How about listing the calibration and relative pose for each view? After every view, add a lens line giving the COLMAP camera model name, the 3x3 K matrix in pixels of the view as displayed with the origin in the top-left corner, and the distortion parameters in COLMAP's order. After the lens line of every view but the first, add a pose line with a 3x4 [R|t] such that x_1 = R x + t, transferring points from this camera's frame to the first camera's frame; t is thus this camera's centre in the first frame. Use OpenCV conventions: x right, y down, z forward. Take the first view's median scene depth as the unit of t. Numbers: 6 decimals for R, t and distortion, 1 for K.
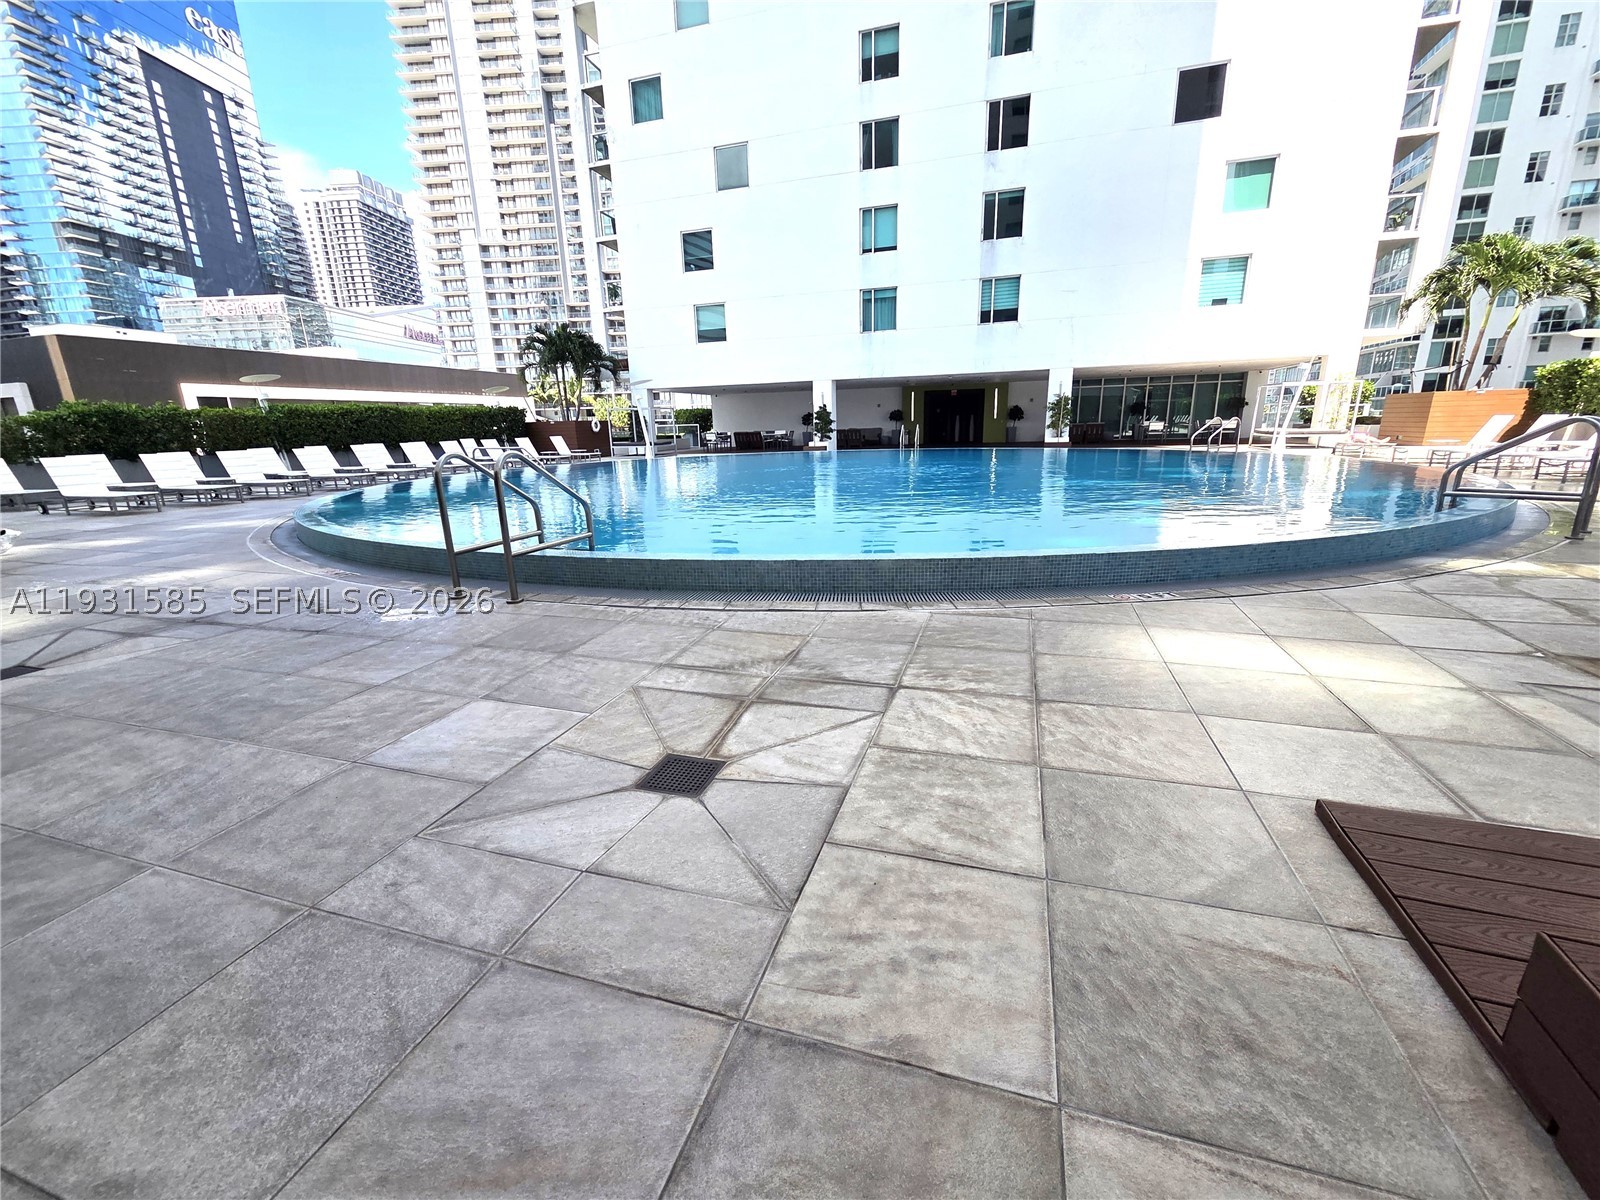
lens RADIAL K [[655.9, 0, 799.2], [0, 655.9, 597.0], [0, 0, 1]] dist [0.008352, -0.001723]
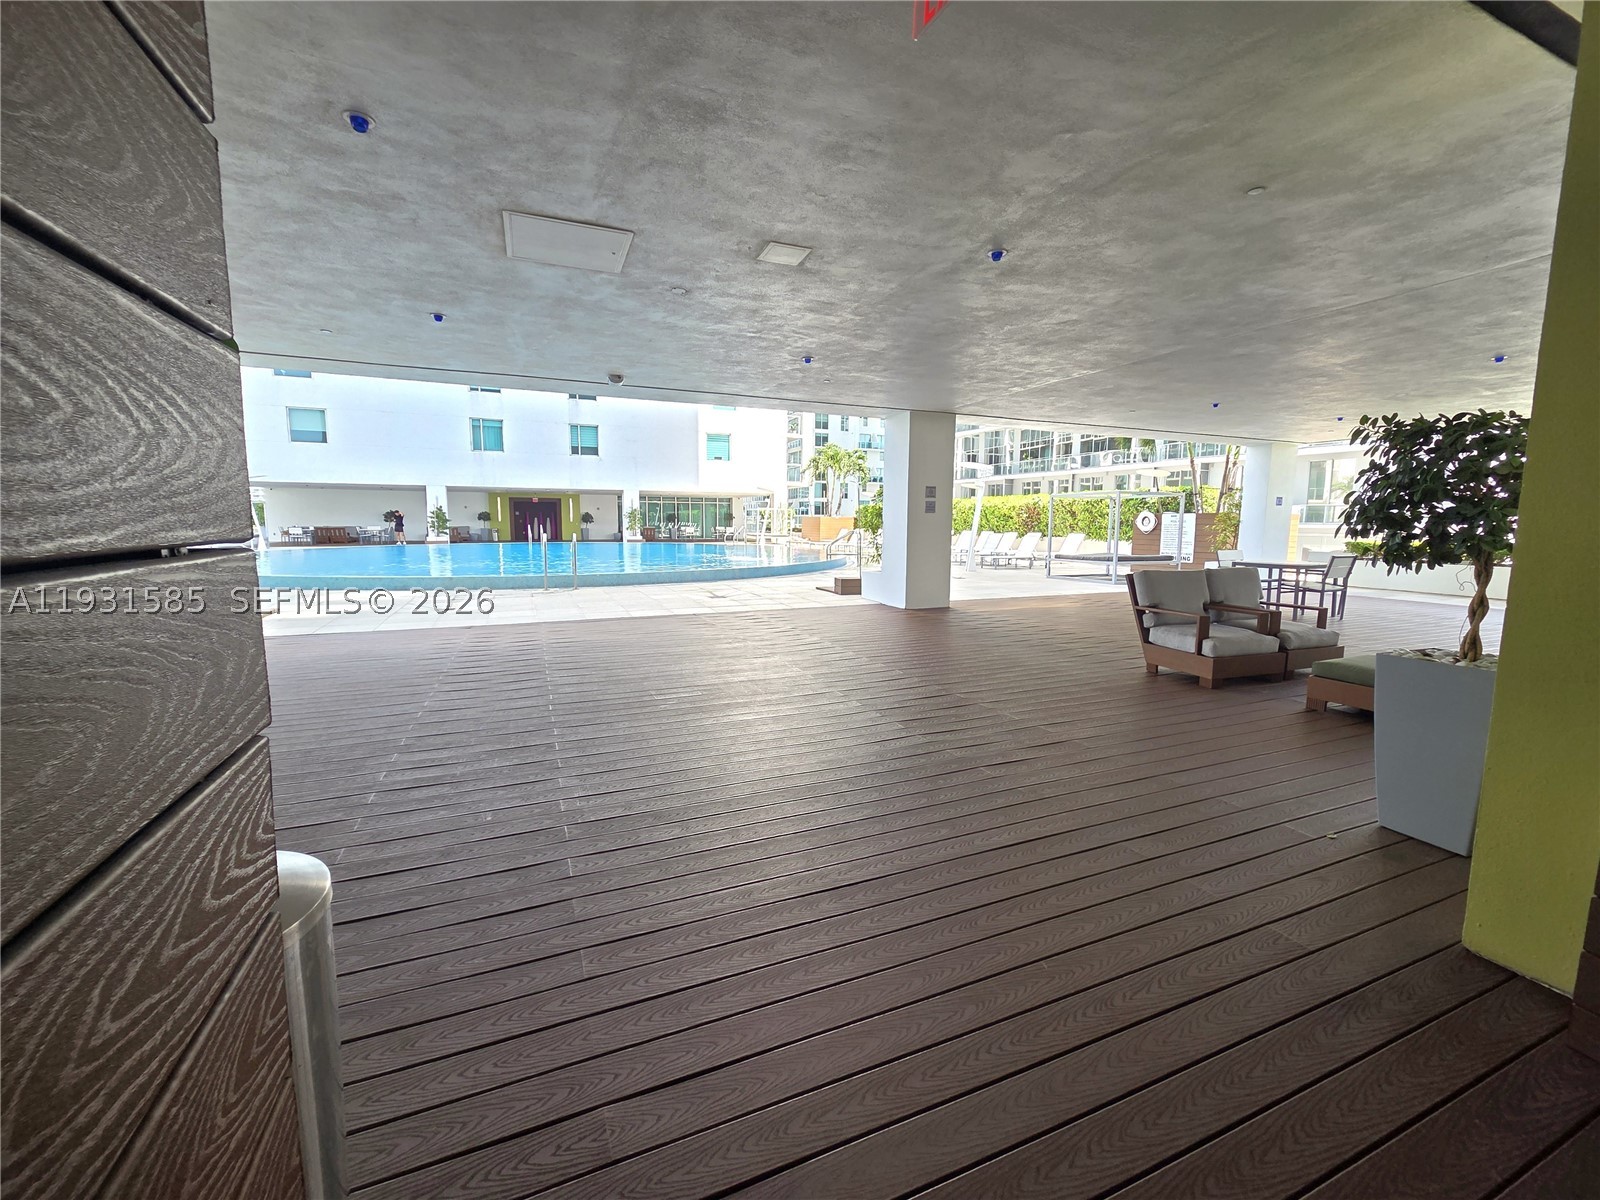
lens RADIAL K [[655.9, 0, 802.0], [0, 655.9, 601.3], [0, 0, 1]] dist [0.008352, -0.001723]
pose [[0.754185, -0.049885, 0.654764, -0.260631], [0.143560, 0.985516, -0.090274, 0.075434], [-0.640777, 0.162082, 0.750423, -0.273743]]
